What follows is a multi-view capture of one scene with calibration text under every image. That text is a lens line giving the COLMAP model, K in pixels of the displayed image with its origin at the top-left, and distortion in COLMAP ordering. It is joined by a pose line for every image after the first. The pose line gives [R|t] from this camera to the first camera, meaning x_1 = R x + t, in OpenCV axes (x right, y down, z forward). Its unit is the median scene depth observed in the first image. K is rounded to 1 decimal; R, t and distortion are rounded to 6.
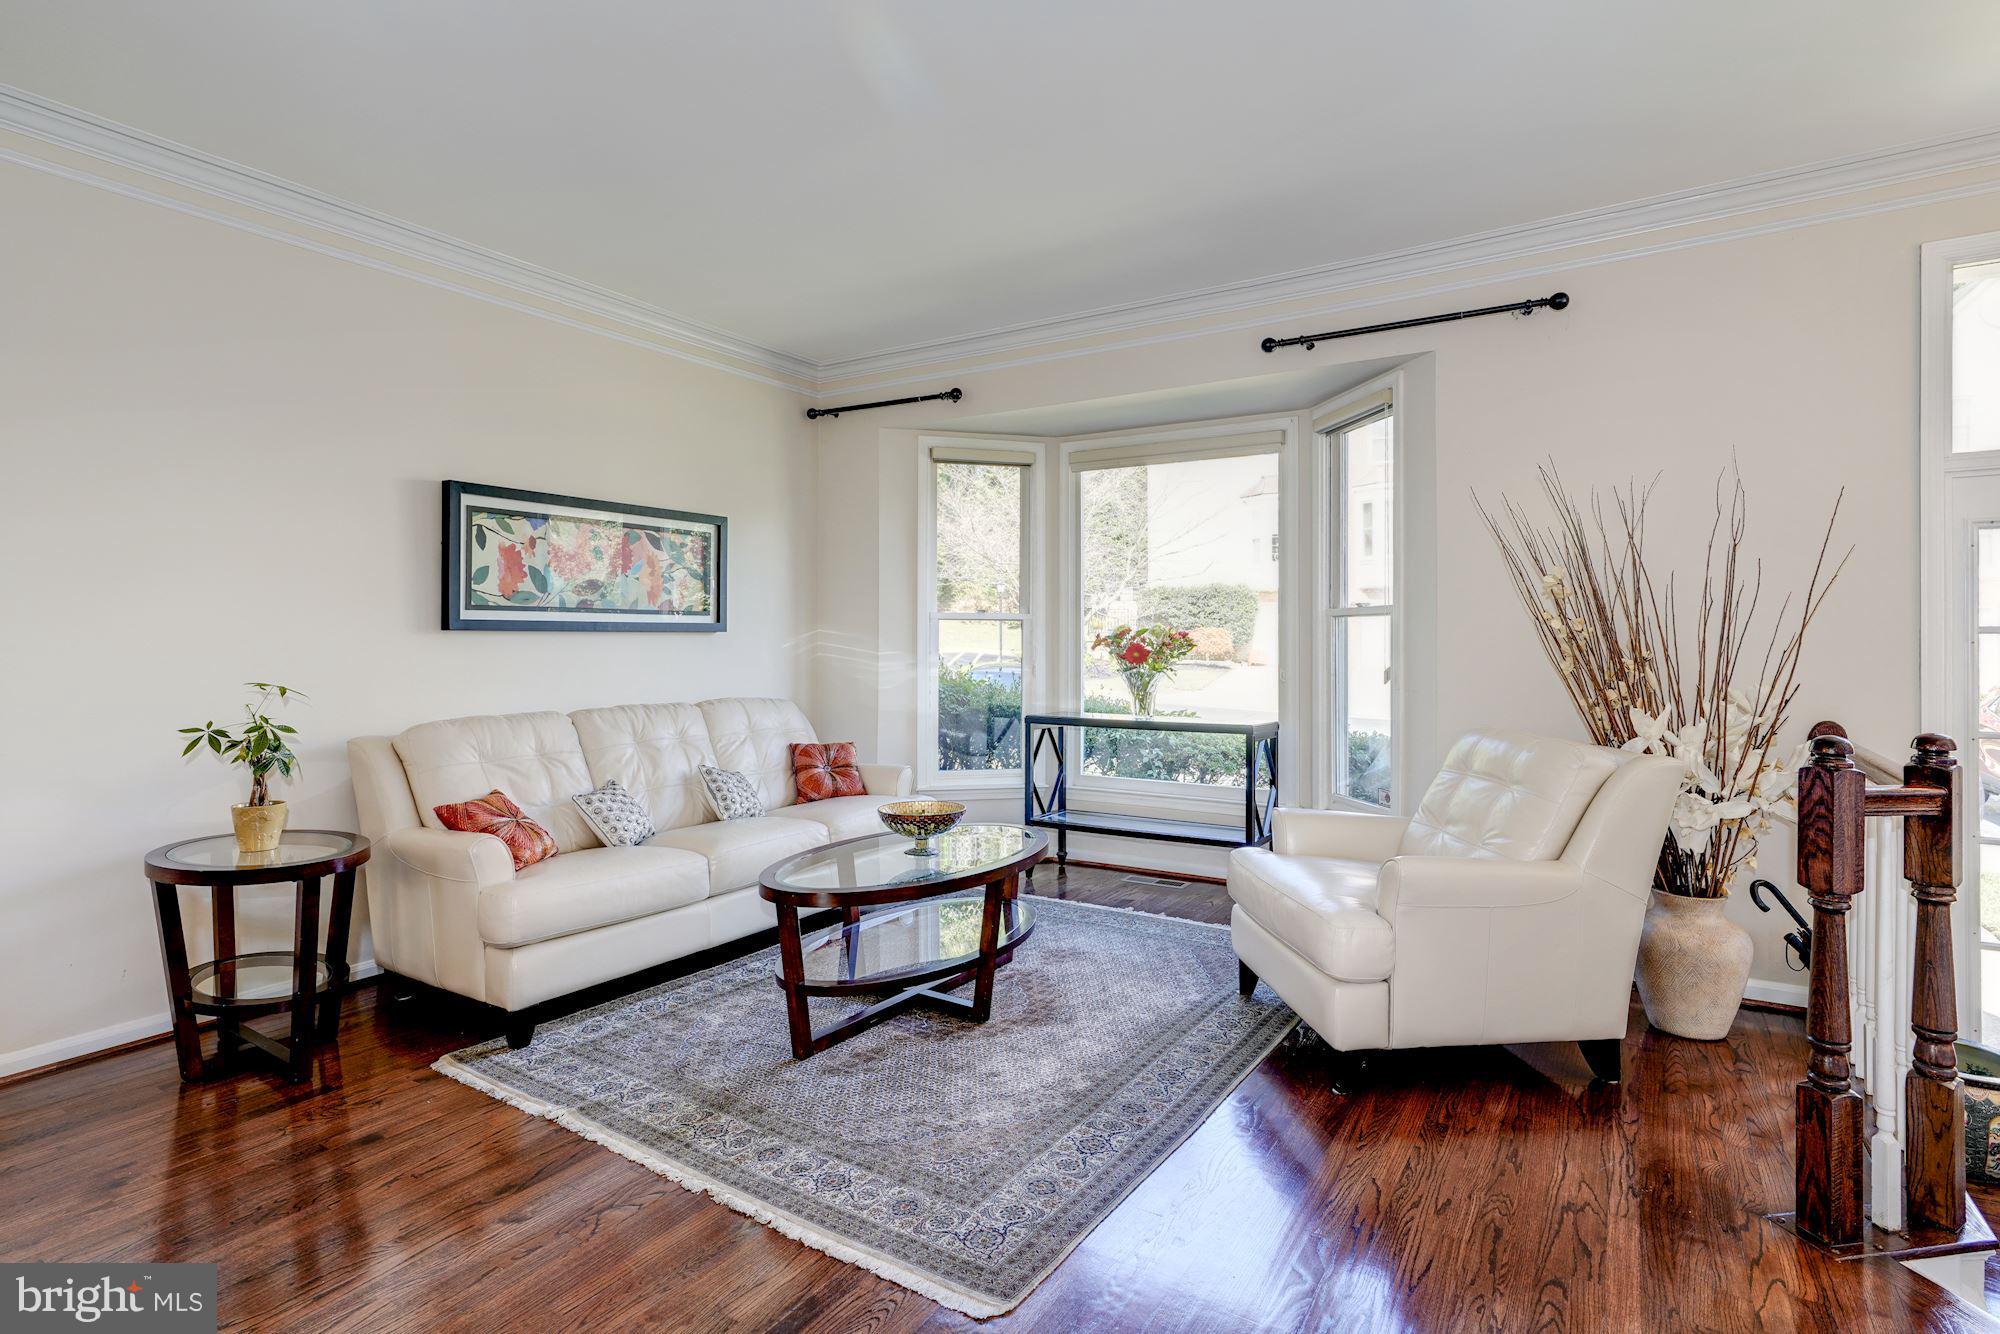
lens RADIAL K [[985.2, 0, 969.3], [0, 985.2, 643.5], [0, 0, 1]] dist [0.005641, 0.002679]
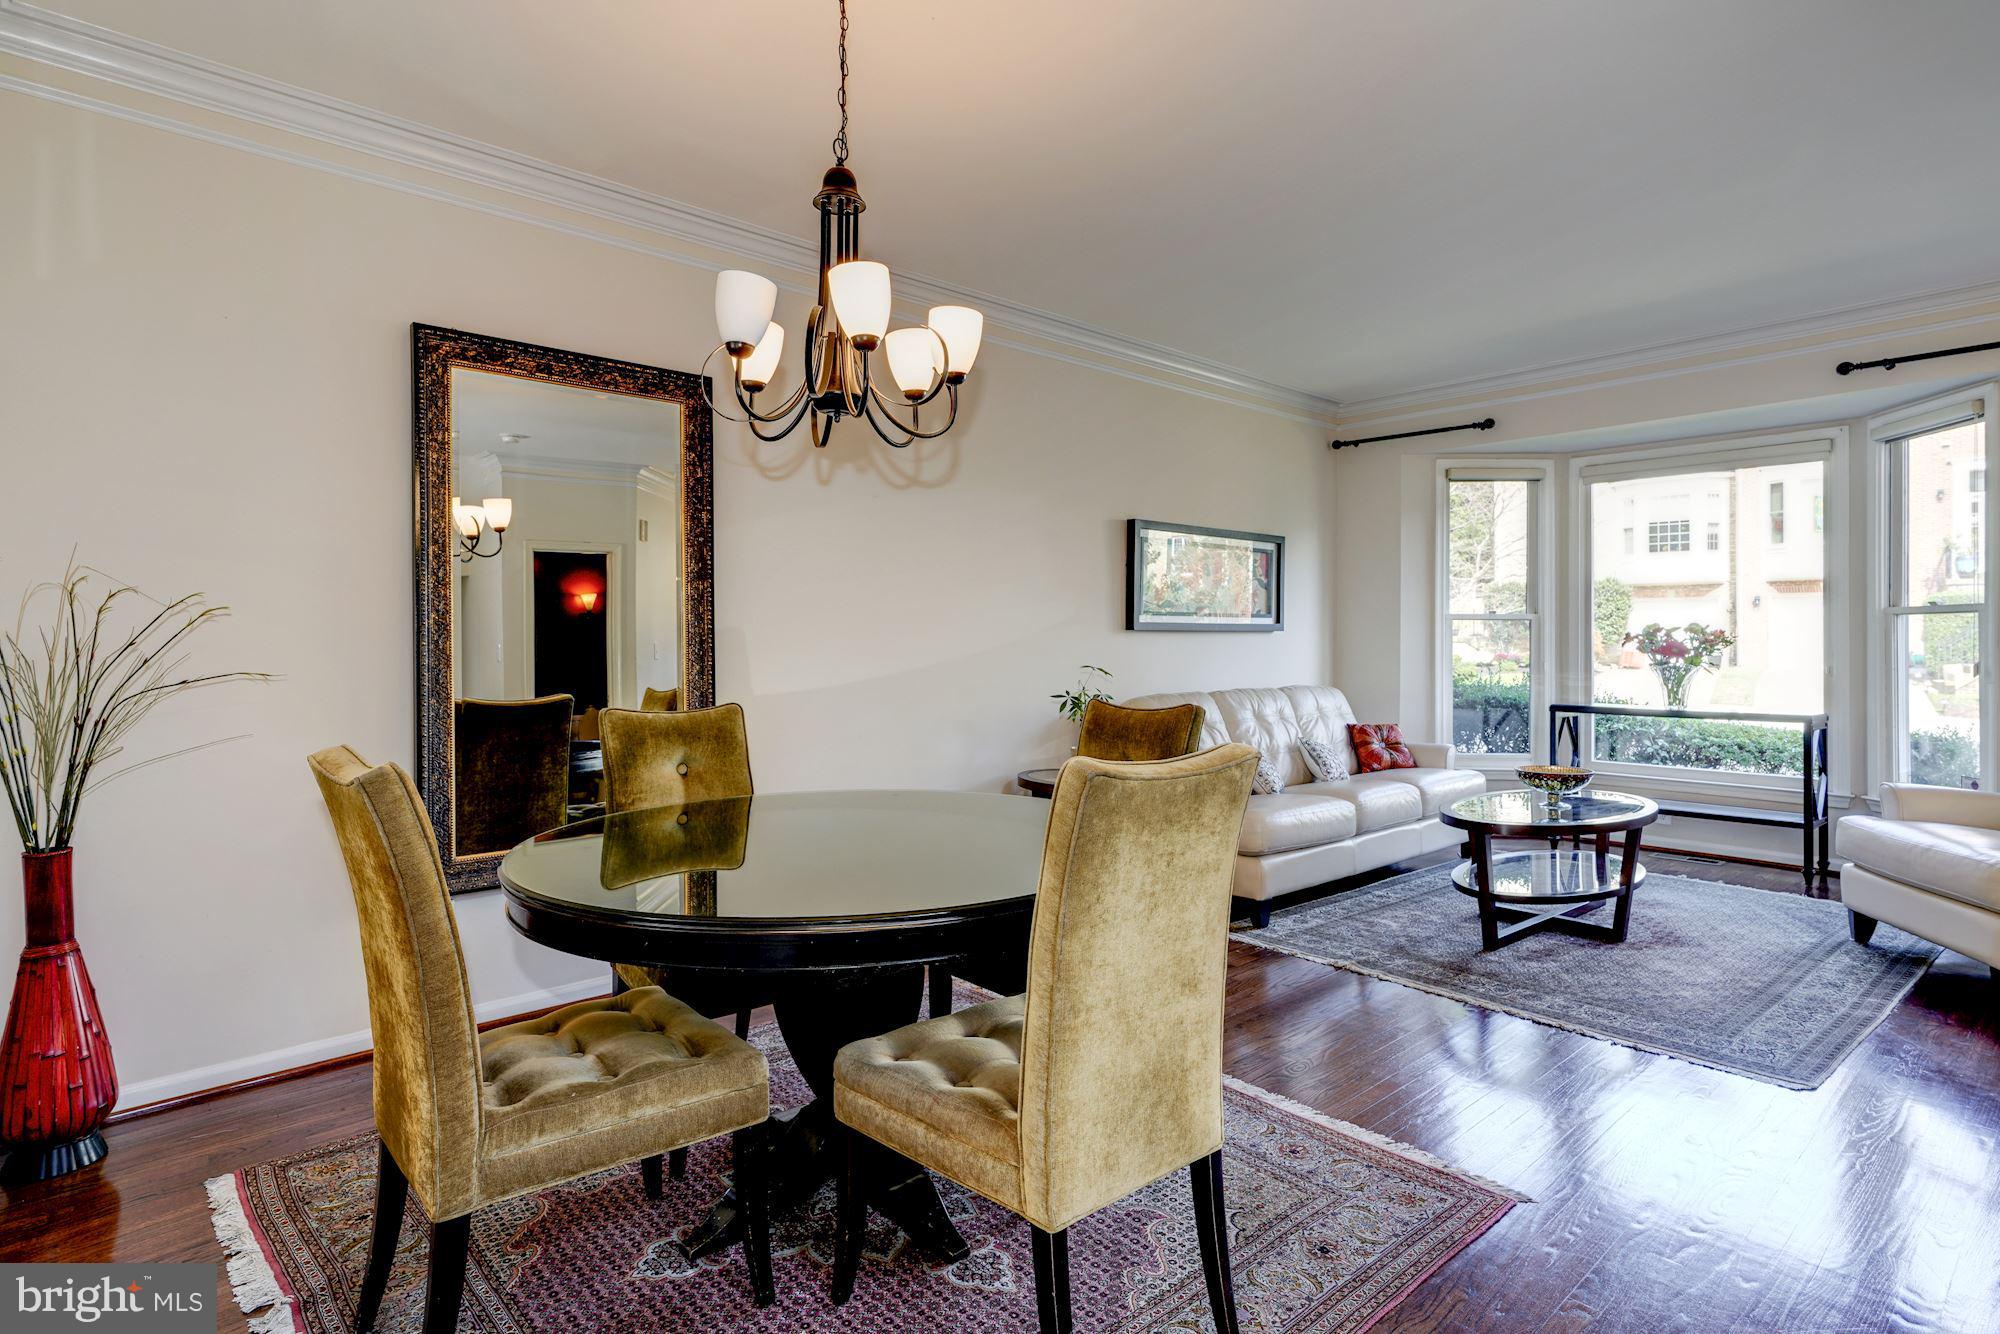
lens RADIAL K [[985.2, 0, 1002.0], [0, 985.2, 642.2], [0, 0, 1]] dist [0.005641, 0.002679]
pose [[0.964045, -0.000642, -0.265740, -0.272733], [0.000138, 0.999998, -0.001914, 0.004304], [0.265741, 0.001808, 0.964043, -0.279283]]
